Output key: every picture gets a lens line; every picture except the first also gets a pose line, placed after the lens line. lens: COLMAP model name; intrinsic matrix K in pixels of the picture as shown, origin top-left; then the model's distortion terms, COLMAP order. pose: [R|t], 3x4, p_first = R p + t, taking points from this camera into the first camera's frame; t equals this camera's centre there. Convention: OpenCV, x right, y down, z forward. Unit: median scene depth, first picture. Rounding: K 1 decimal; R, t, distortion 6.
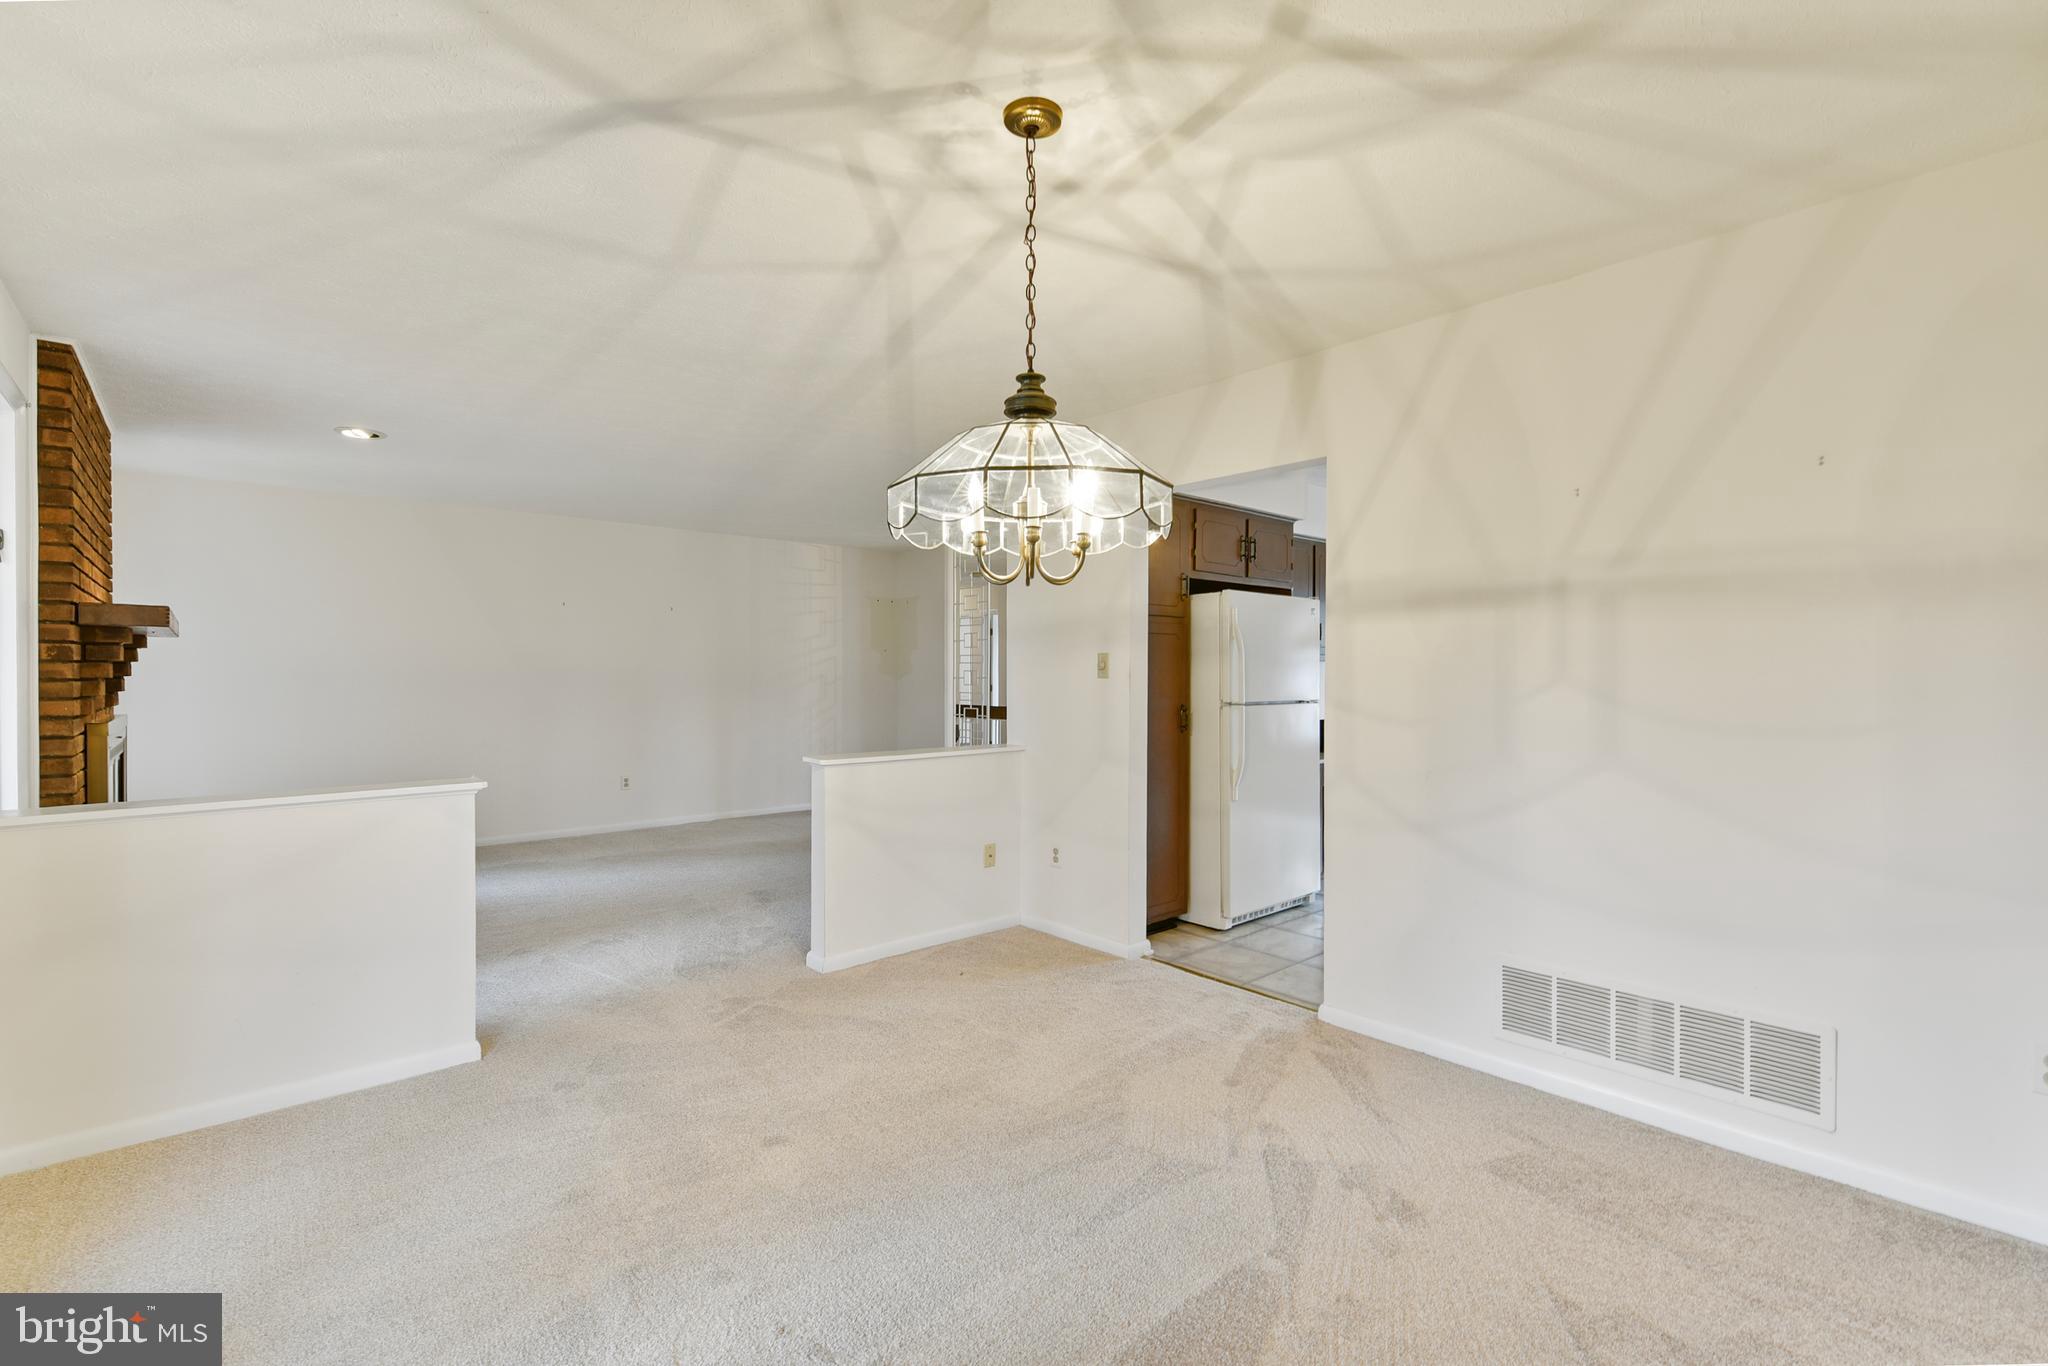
lens RADIAL K [[894.9, 0, 1028.4], [0, 894.9, 677.5], [0, 0, 1]] dist [0.015532, -0.001777]
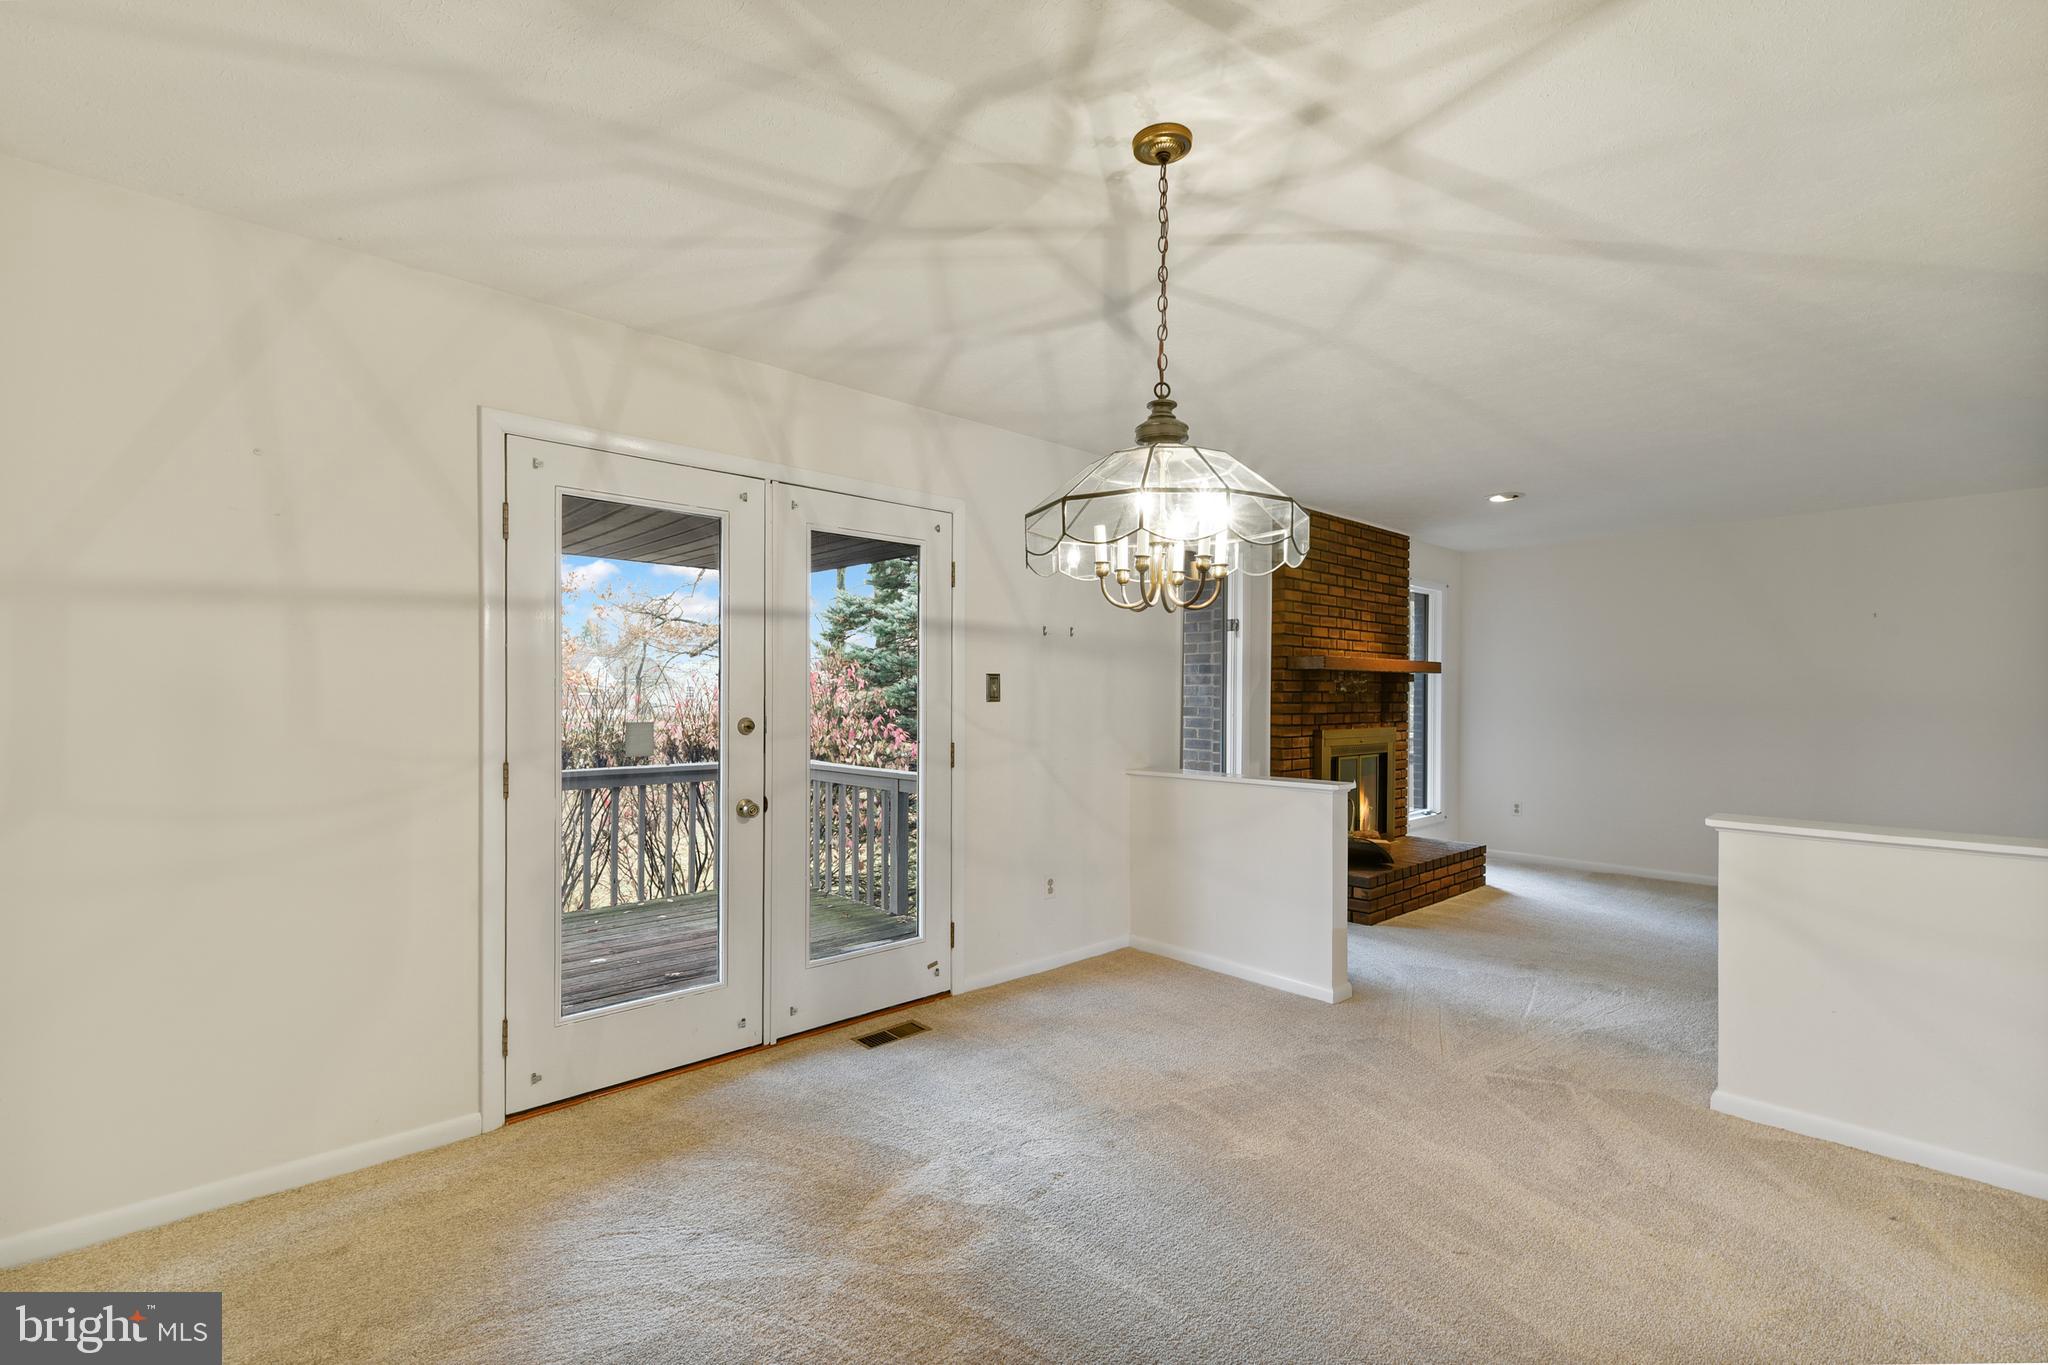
lens RADIAL K [[894.9, 0, 1026.0], [0, 894.9, 698.8], [0, 0, 1]] dist [0.015532, -0.001777]
pose [[0.017501, 0.001559, -0.999846, 0.745971], [-0.008516, 0.999963, 0.001411, -0.005391], [0.999811, 0.008490, 0.017513, 0.623831]]
